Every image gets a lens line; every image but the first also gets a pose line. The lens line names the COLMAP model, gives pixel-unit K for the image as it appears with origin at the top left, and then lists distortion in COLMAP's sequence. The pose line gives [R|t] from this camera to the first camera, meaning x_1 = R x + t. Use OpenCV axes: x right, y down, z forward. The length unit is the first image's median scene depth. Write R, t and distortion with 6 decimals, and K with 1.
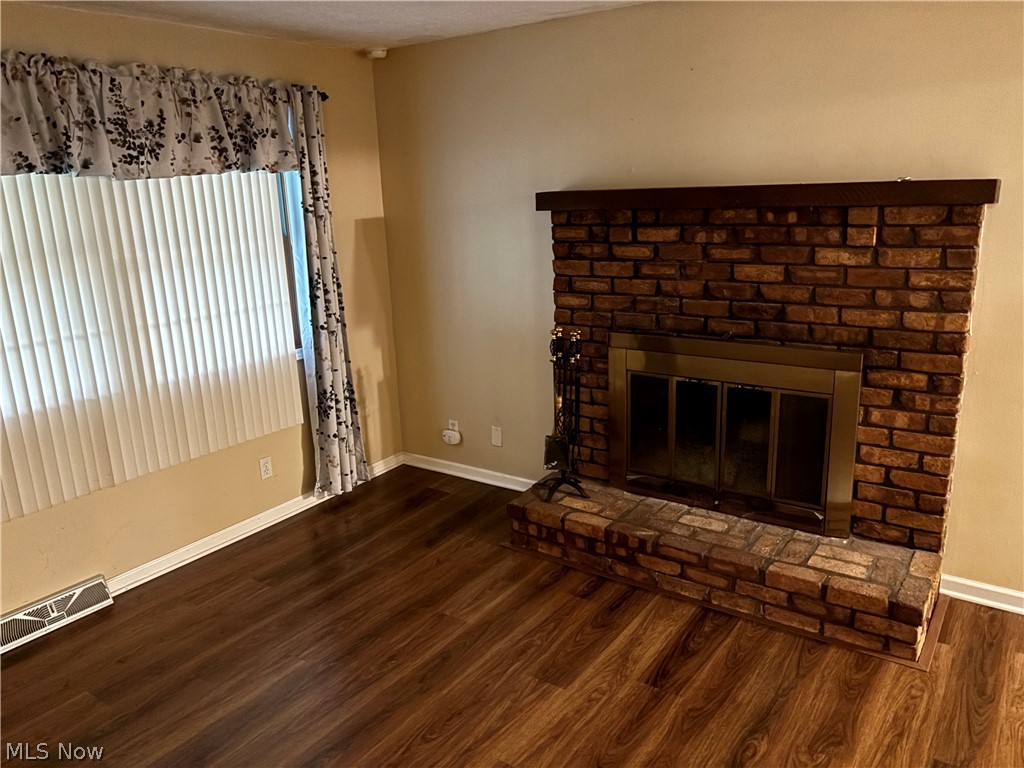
lens RADIAL K [[766.8, 0, 519.7], [0, 766.8, 383.2], [0, 0, 1]] dist [0.049120, -0.057498]
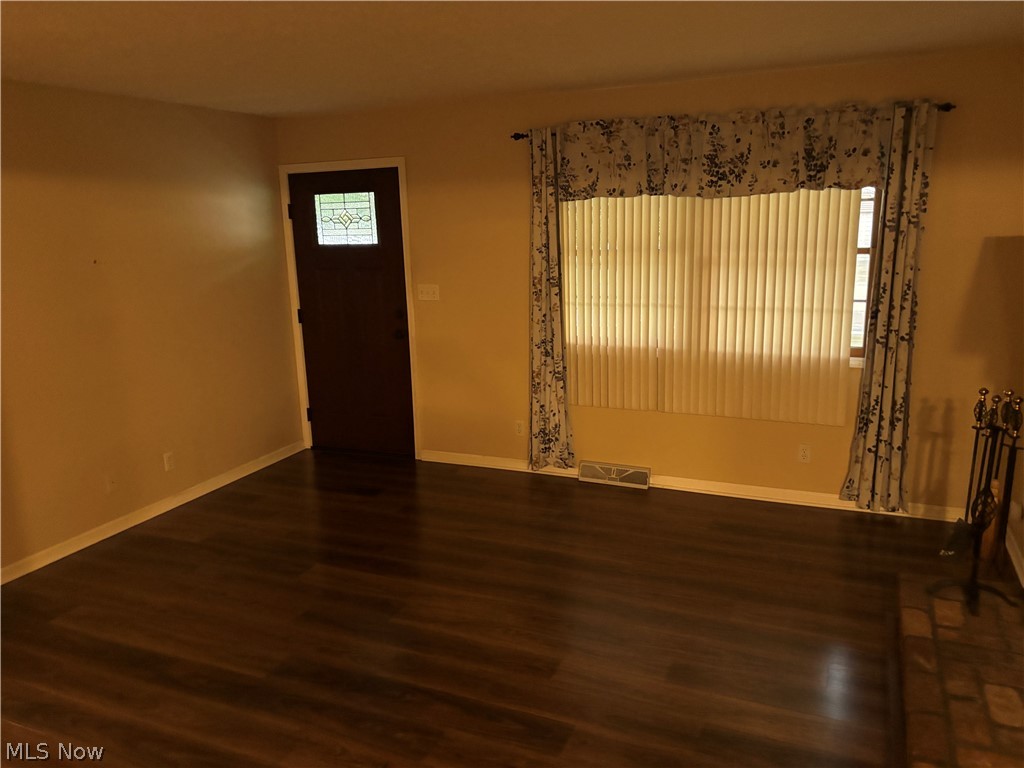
lens RADIAL K [[766.8, 0, 506.0], [0, 766.8, 391.1], [0, 0, 1]] dist [0.049120, -0.057498]
pose [[0.193976, 0.249249, -0.948814, 0.736378], [-0.228200, 0.952117, 0.203464, -0.123745], [0.954095, 0.177053, 0.241566, 0.358651]]
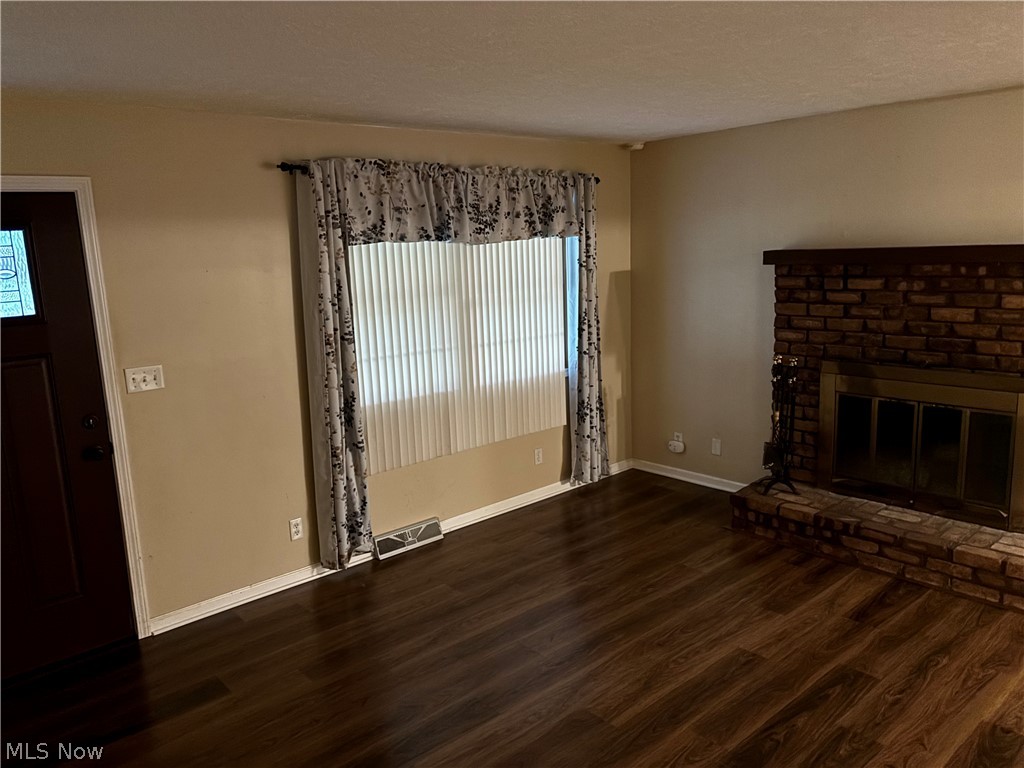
lens RADIAL K [[766.8, 0, 516.4], [0, 766.8, 386.3], [0, 0, 1]] dist [0.049120, -0.057498]
pose [[0.973524, 0.039579, -0.225132, -0.086838], [-0.054051, 0.996824, -0.058485, 0.080159], [0.222102, 0.069105, 0.972571, -0.351156]]
